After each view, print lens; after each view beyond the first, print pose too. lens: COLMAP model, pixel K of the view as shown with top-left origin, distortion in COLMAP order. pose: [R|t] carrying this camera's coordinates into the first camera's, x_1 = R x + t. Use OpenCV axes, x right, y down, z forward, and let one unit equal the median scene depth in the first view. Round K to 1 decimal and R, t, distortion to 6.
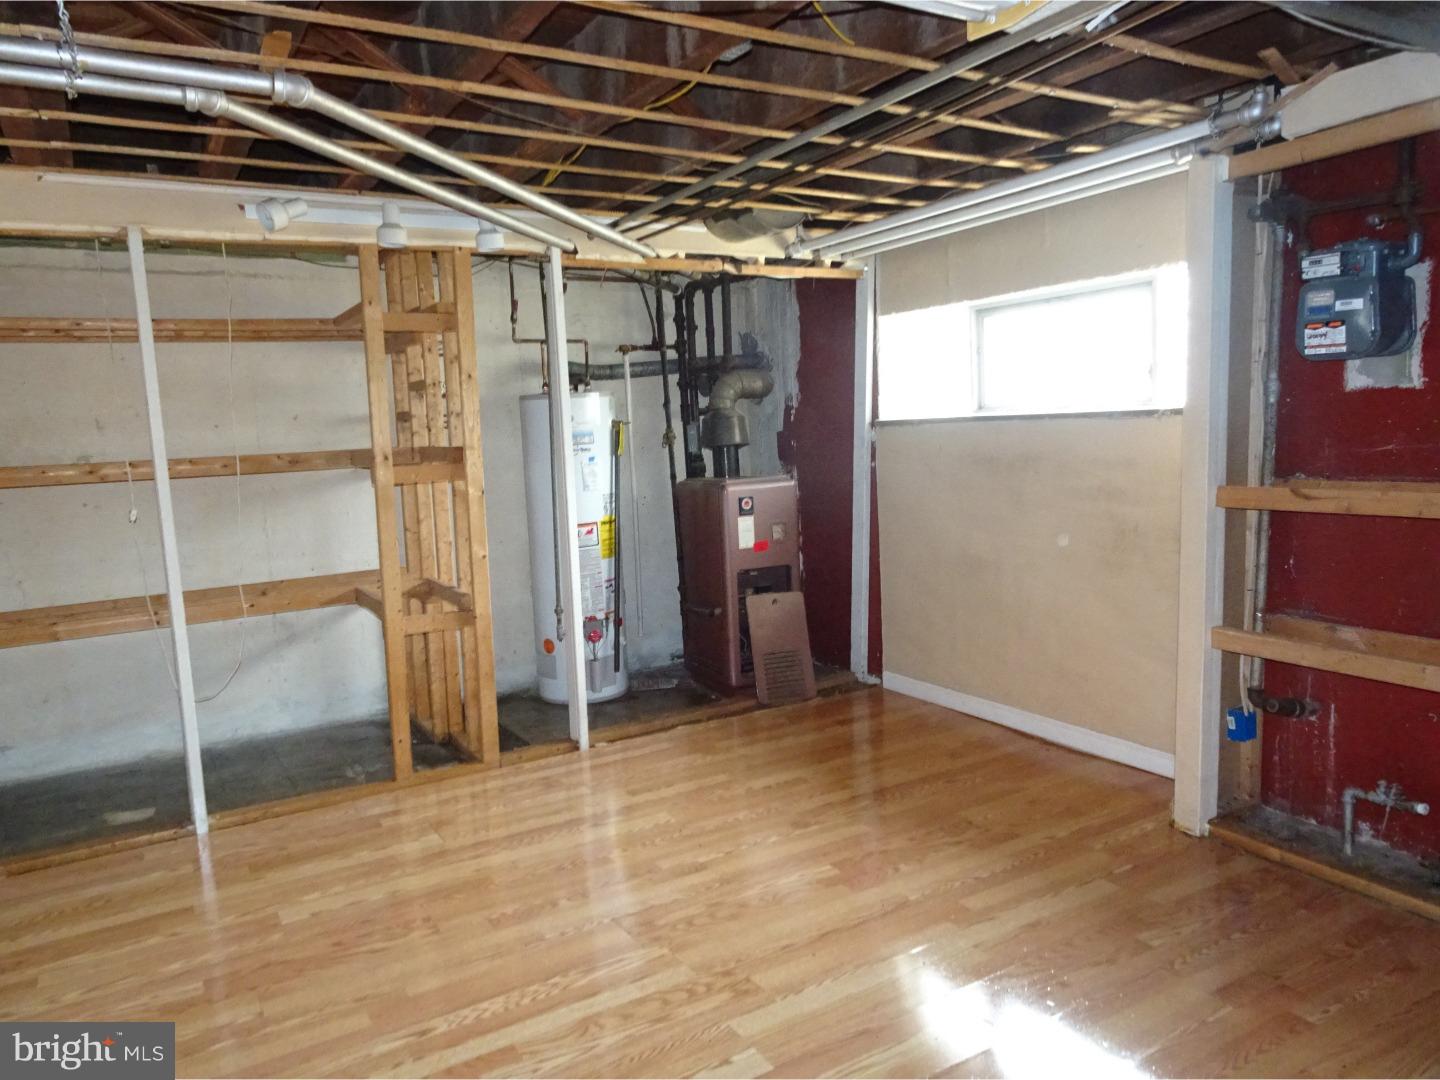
lens RADIAL K [[1022.2, 0, 718.1], [0, 1022.2, 539.2], [0, 0, 1]] dist [0.003373, 0.005854]
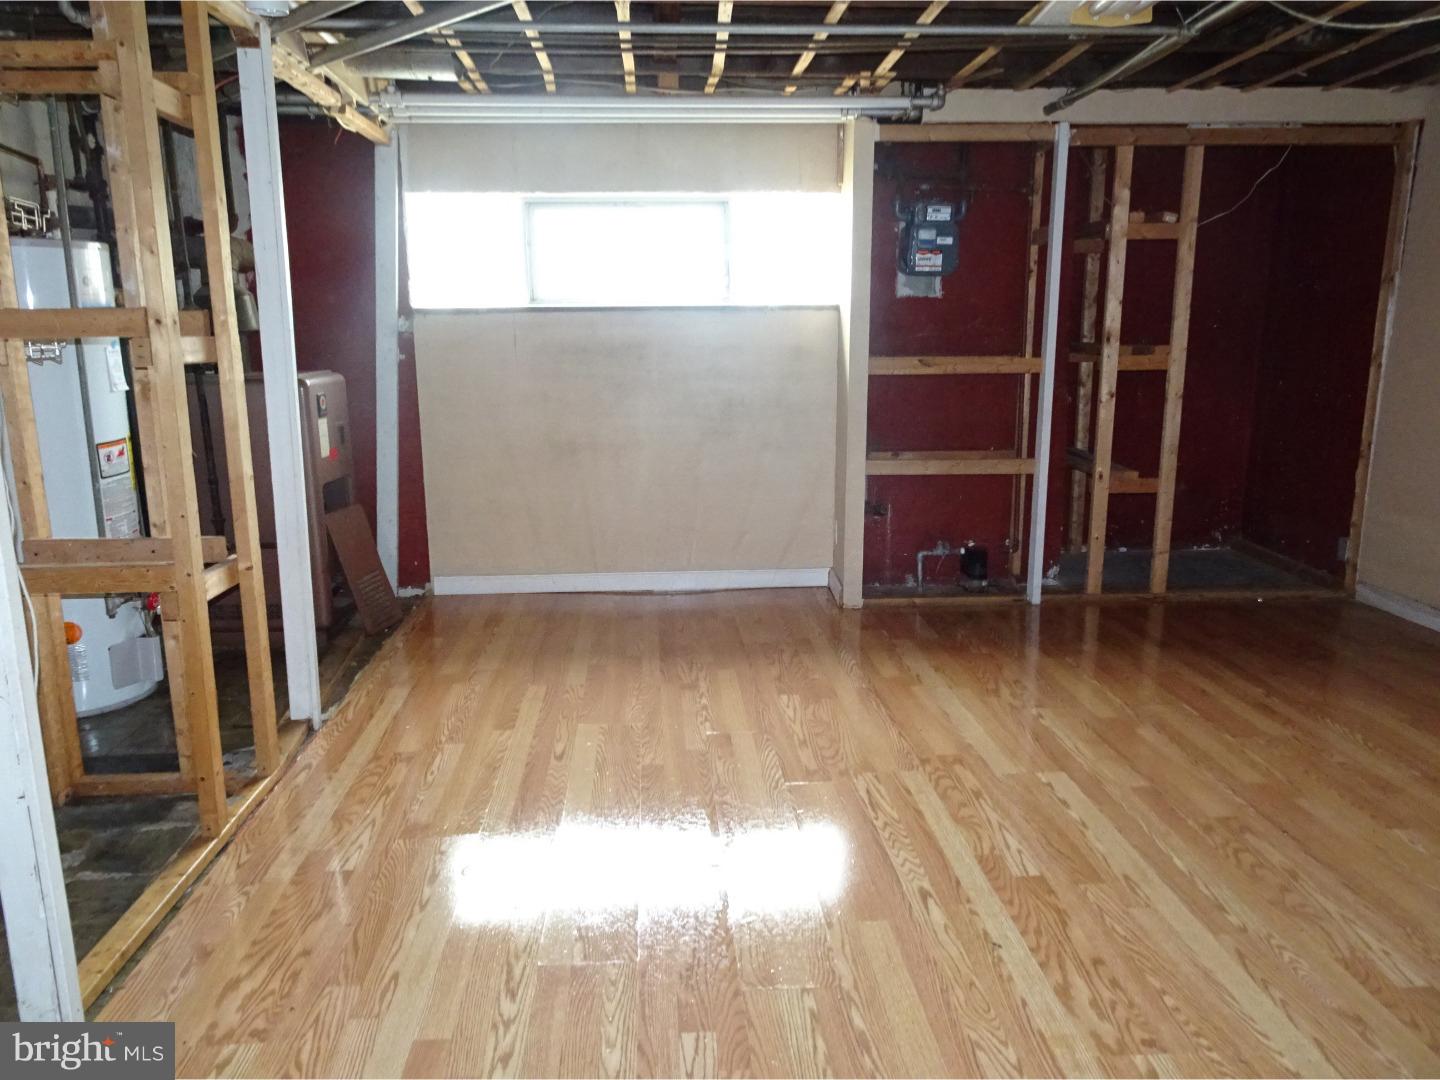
lens RADIAL K [[1022.2, 0, 723.4], [0, 1022.2, 543.6], [0, 0, 1]] dist [0.003373, 0.005854]
pose [[0.446008, -0.151905, 0.882044, -0.873609], [0.088019, 0.988159, 0.125673, 0.003872], [-0.890690, 0.021585, 0.454098, 0.523373]]
